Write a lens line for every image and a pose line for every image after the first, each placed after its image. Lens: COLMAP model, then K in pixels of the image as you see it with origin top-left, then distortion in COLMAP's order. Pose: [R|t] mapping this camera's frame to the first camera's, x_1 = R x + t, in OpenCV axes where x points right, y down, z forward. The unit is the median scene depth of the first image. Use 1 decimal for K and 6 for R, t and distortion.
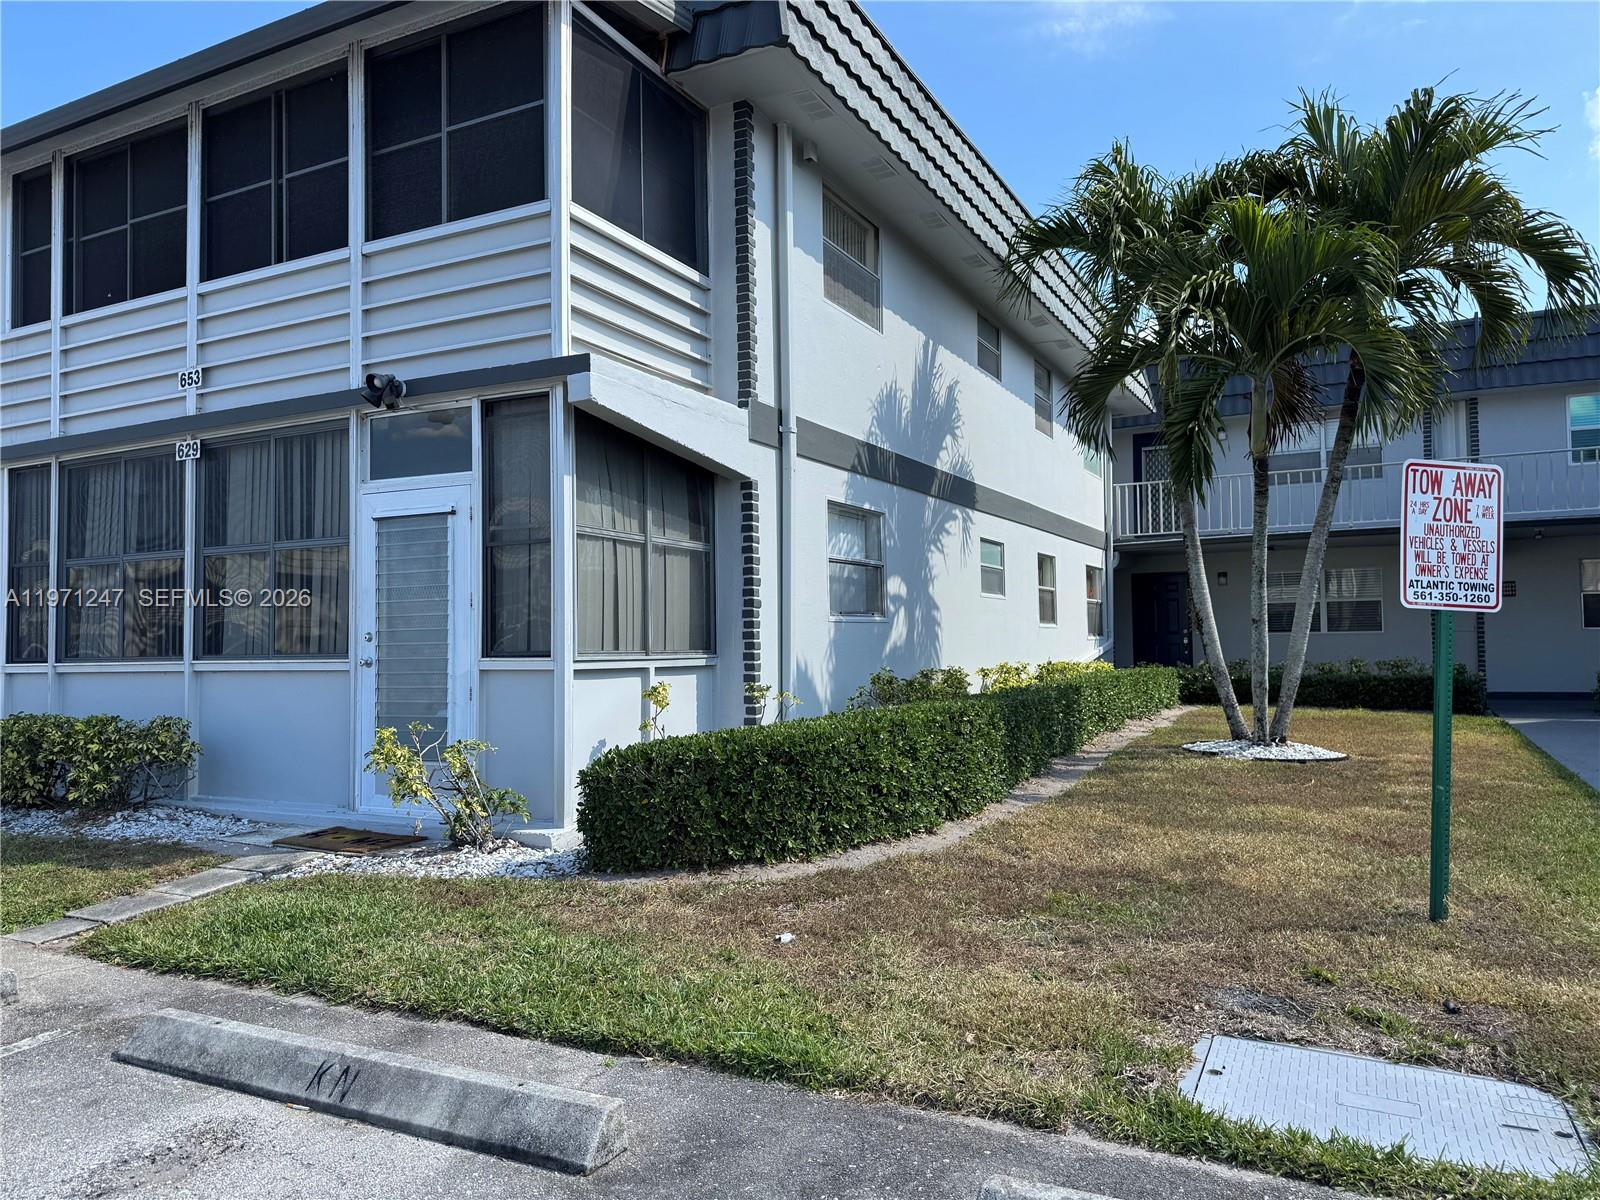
lens RADIAL K [[1124.5, 0, 802.6], [0, 1124.5, 608.7], [0, 0, 1]] dist [0.066720, -0.085722]
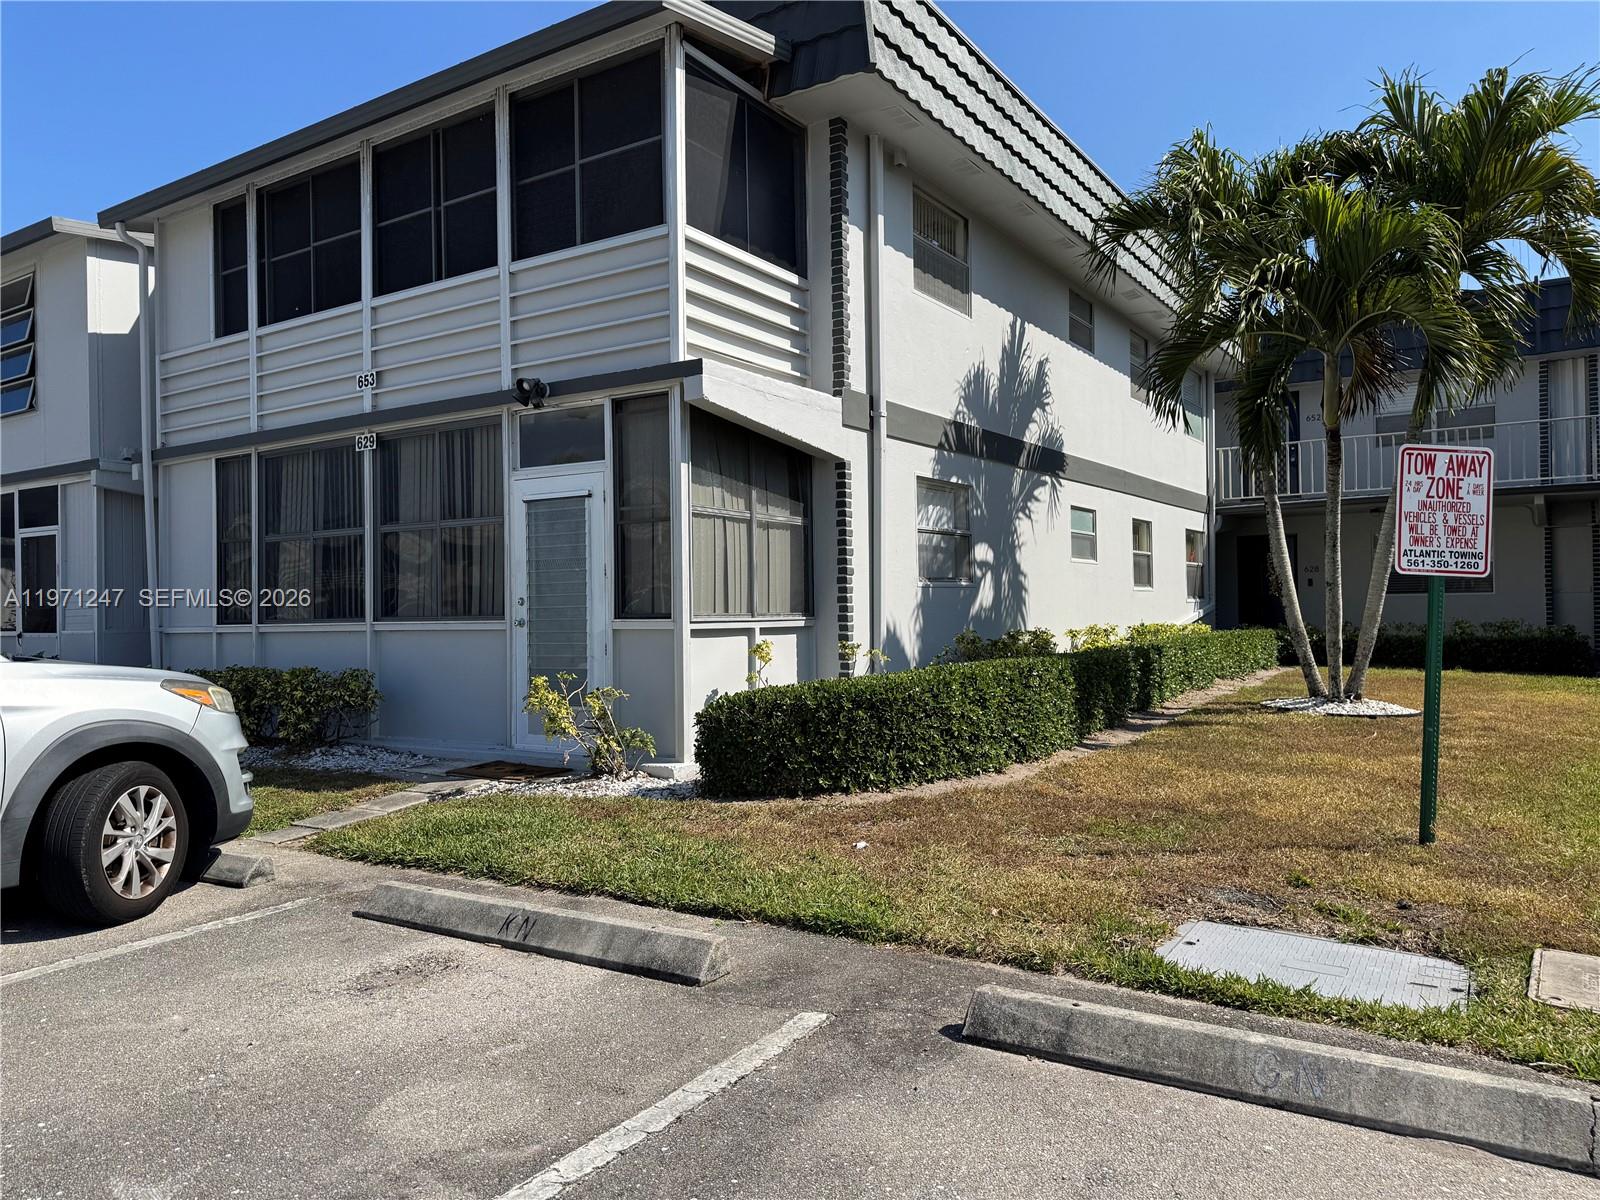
lens RADIAL K [[1124.5, 0, 804.5], [0, 1124.5, 603.7], [0, 0, 1]] dist [0.066720, -0.085722]
pose [[0.994898, -0.002354, -0.100857, 0.029116], [0.005173, 0.999603, 0.027698, -0.003581], [0.100752, -0.028078, 0.994515, -0.132577]]
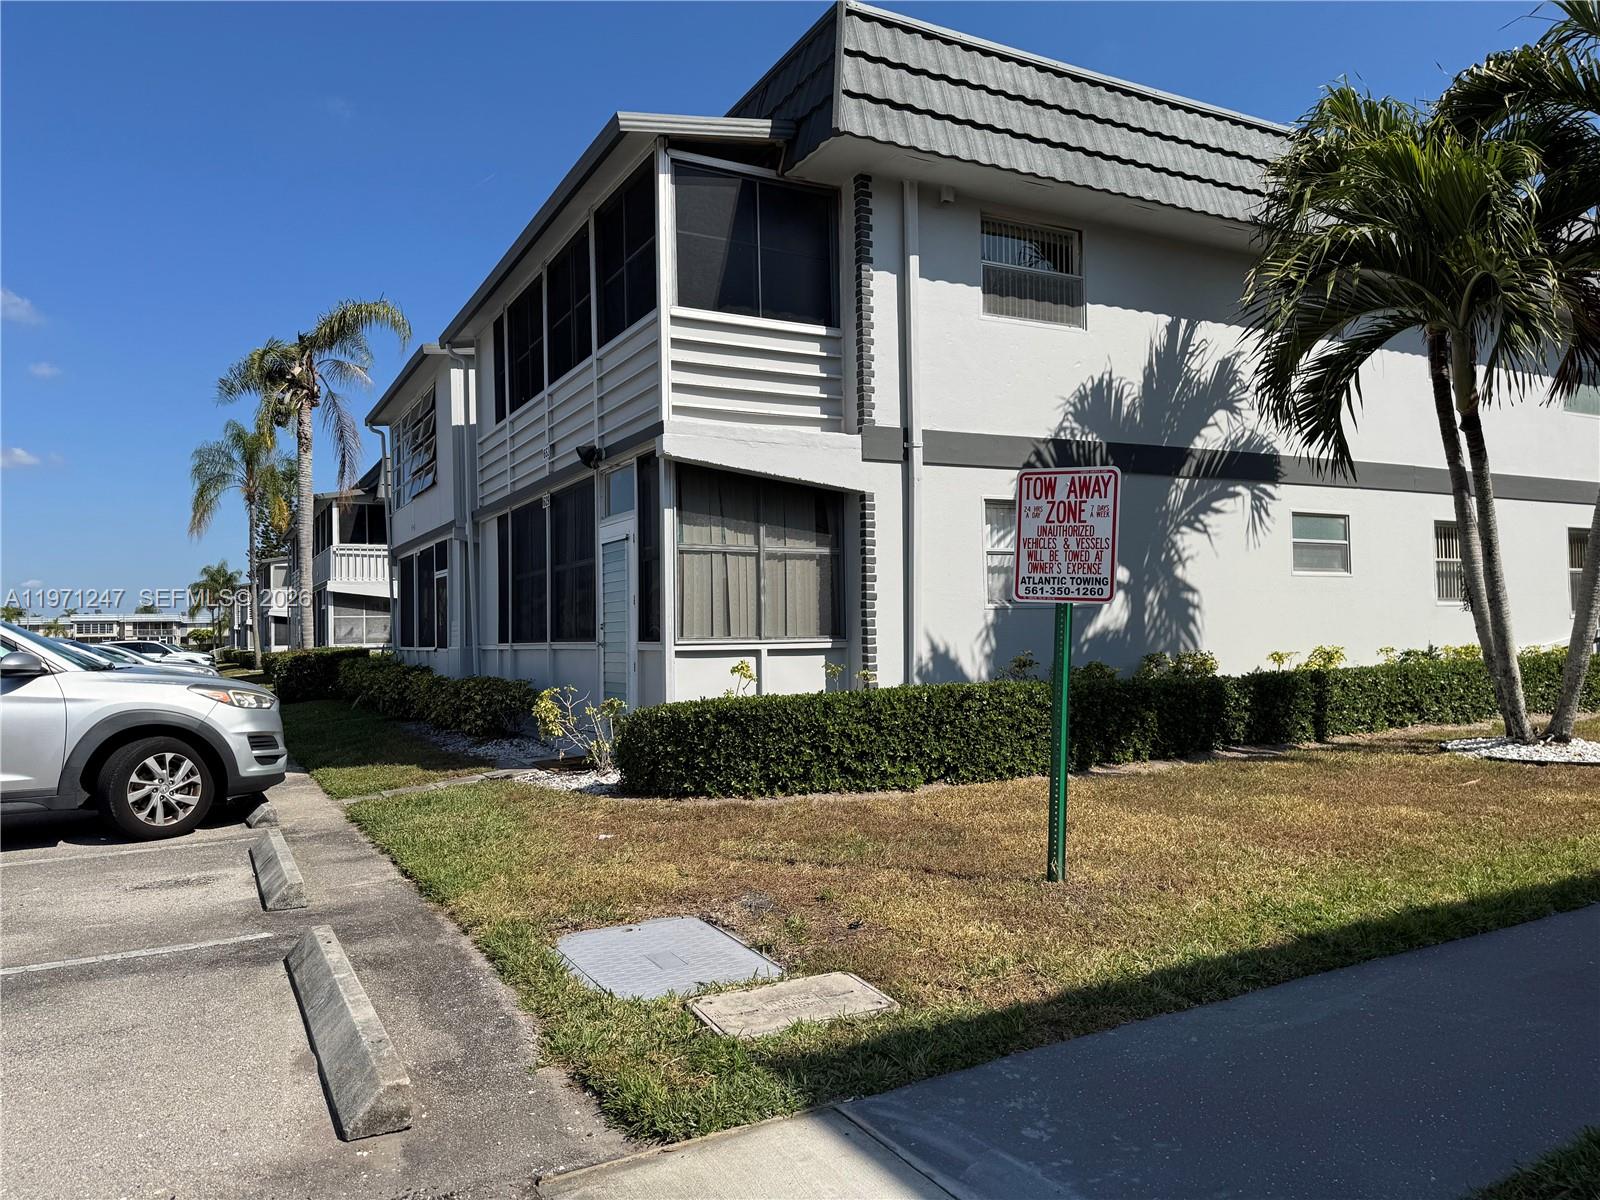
lens RADIAL K [[1124.5, 0, 803.4], [0, 1124.5, 611.9], [0, 0, 1]] dist [0.066720, -0.085722]
pose [[0.822677, -0.012480, -0.568372, 0.628566], [0.025433, 0.999566, 0.014864, -0.008198], [0.567940, -0.026684, 0.822637, -0.025866]]
